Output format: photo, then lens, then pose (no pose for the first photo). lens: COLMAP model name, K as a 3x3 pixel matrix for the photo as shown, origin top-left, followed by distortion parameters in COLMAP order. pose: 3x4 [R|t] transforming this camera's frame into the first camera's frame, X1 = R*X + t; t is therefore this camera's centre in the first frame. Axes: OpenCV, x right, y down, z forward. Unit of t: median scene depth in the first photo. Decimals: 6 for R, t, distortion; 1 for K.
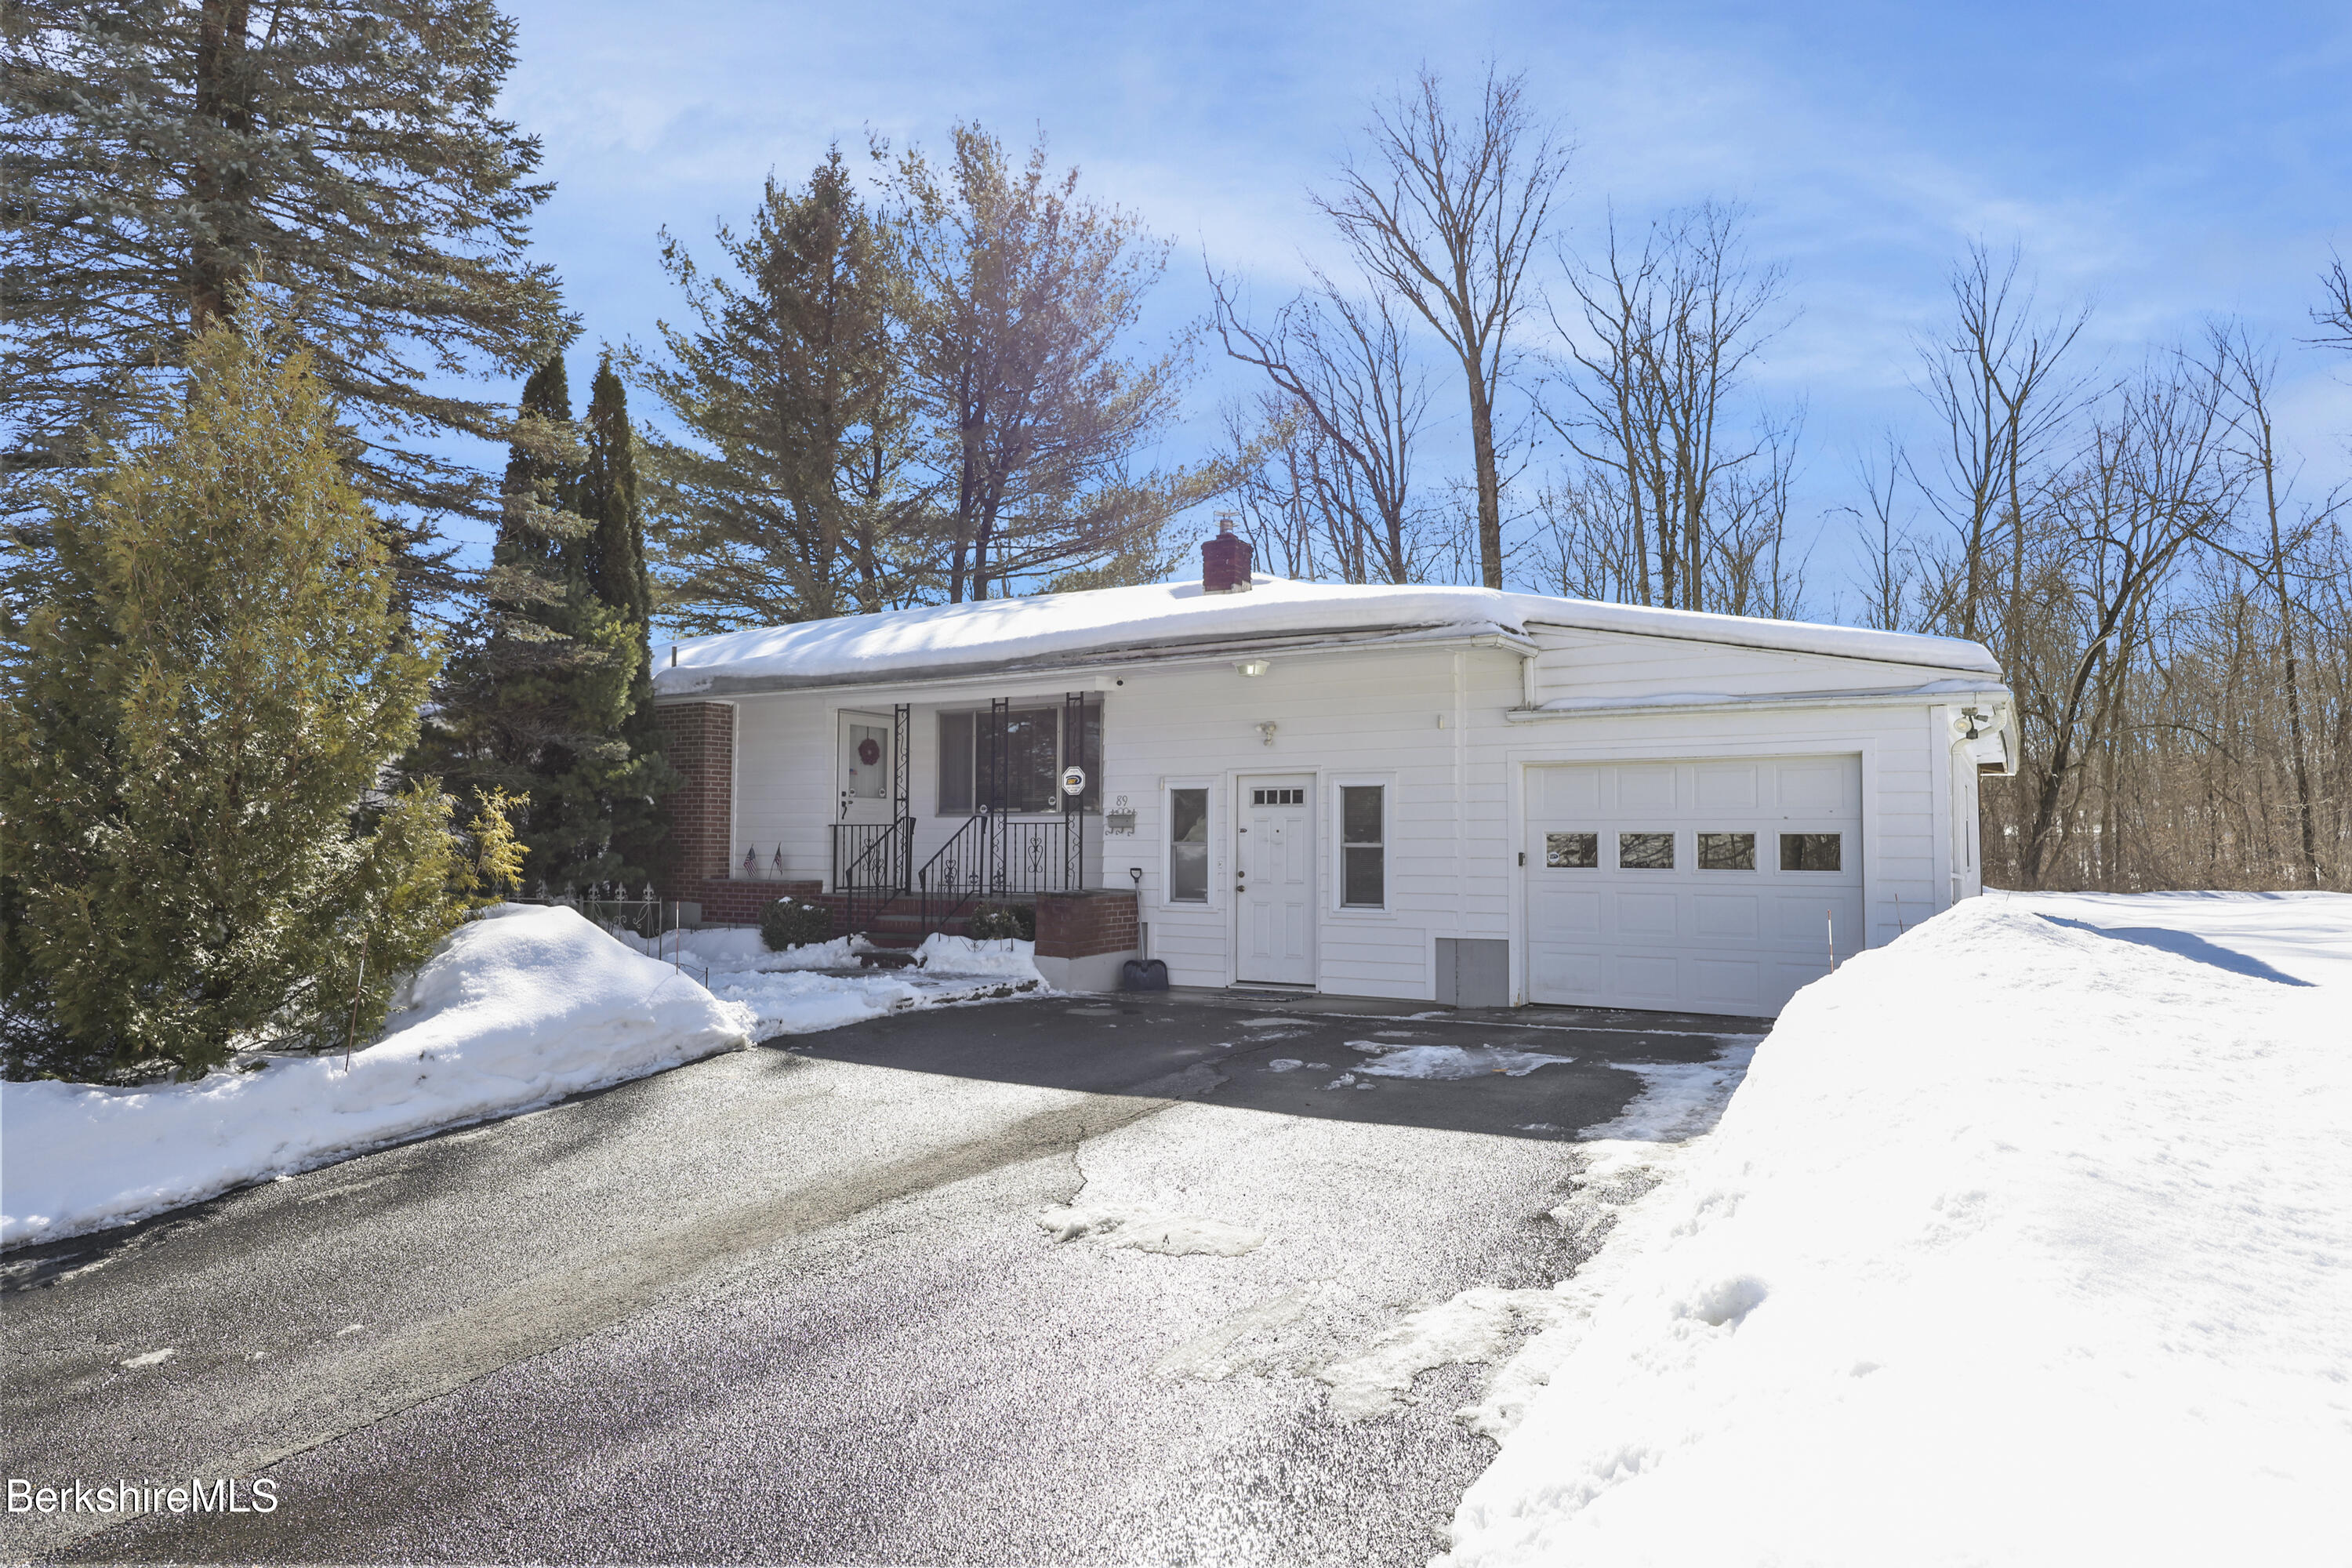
lens RADIAL K [[1423.9, 0, 1176.5], [0, 1423.9, 787.0], [0, 0, 1]] dist [0.009629, 0.000733]
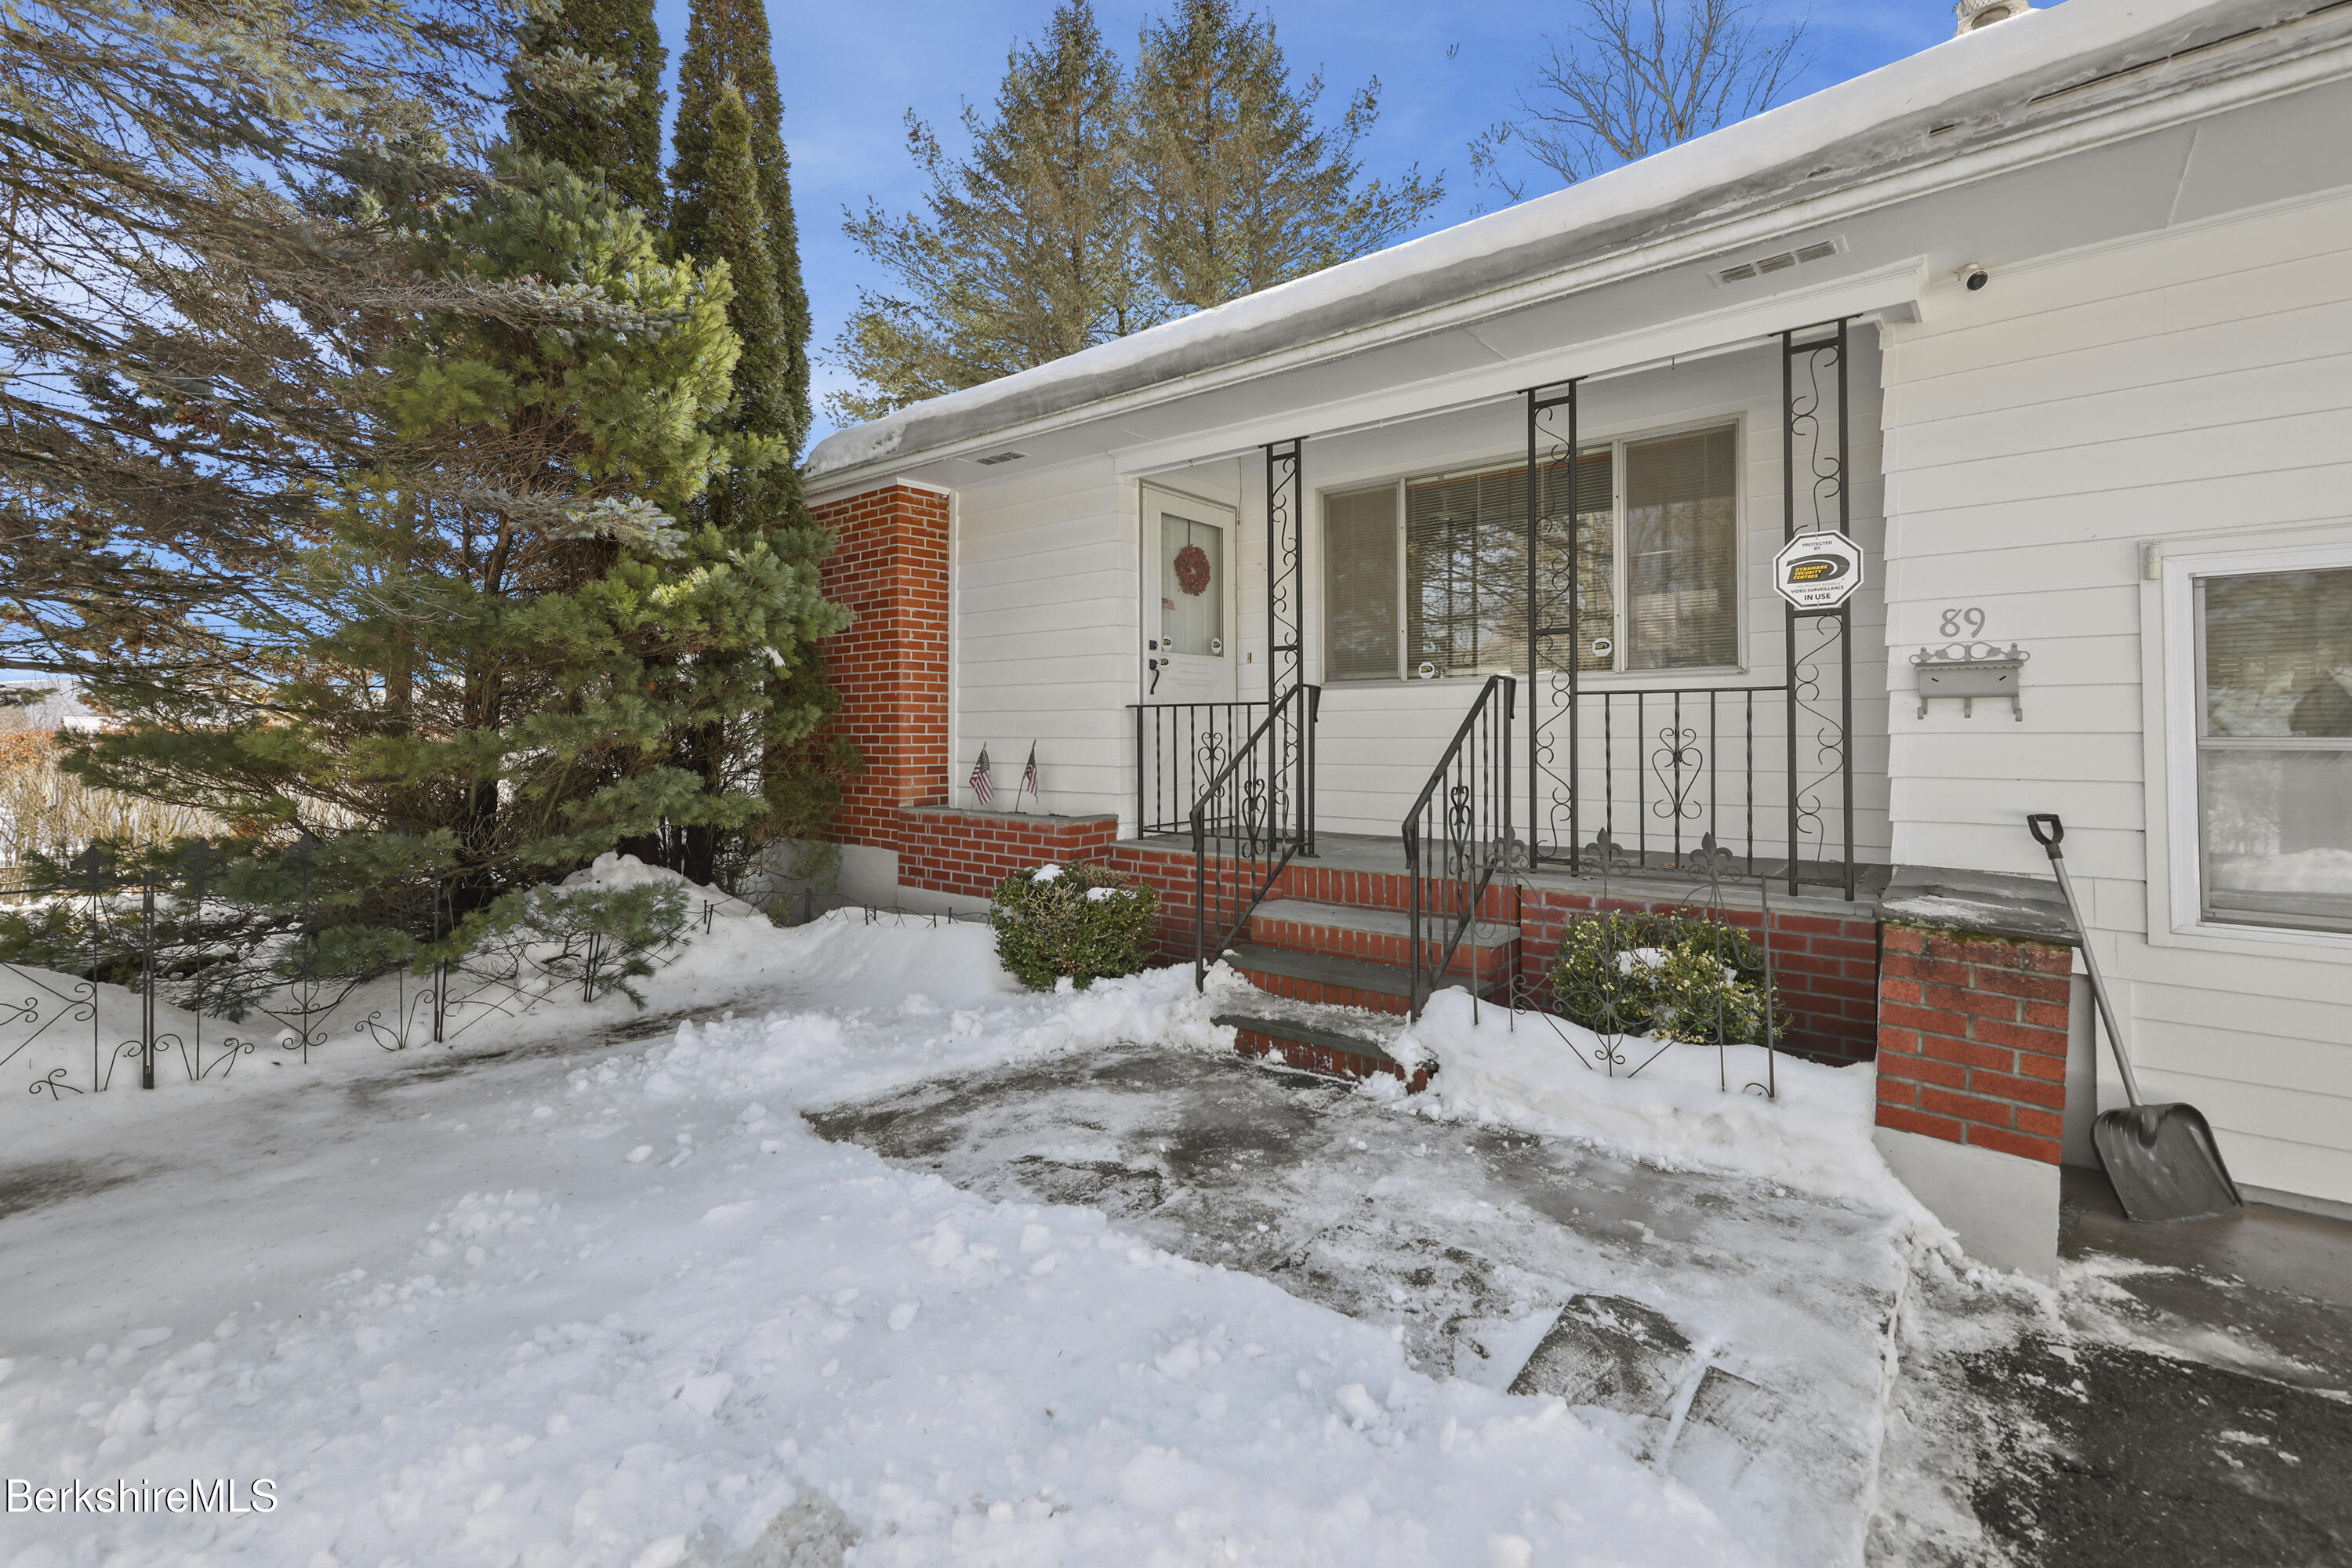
lens RADIAL K [[973.7, 0, 1167.7], [0, 973.7, 724.8], [0, 0, 1]] dist [-0.002114, 0.000221]
pose [[0.990756, -0.009060, -0.135350, -0.188193], [0.013877, 0.999302, 0.034687, 0.022344], [0.134941, -0.036245, 0.990190, 0.677539]]
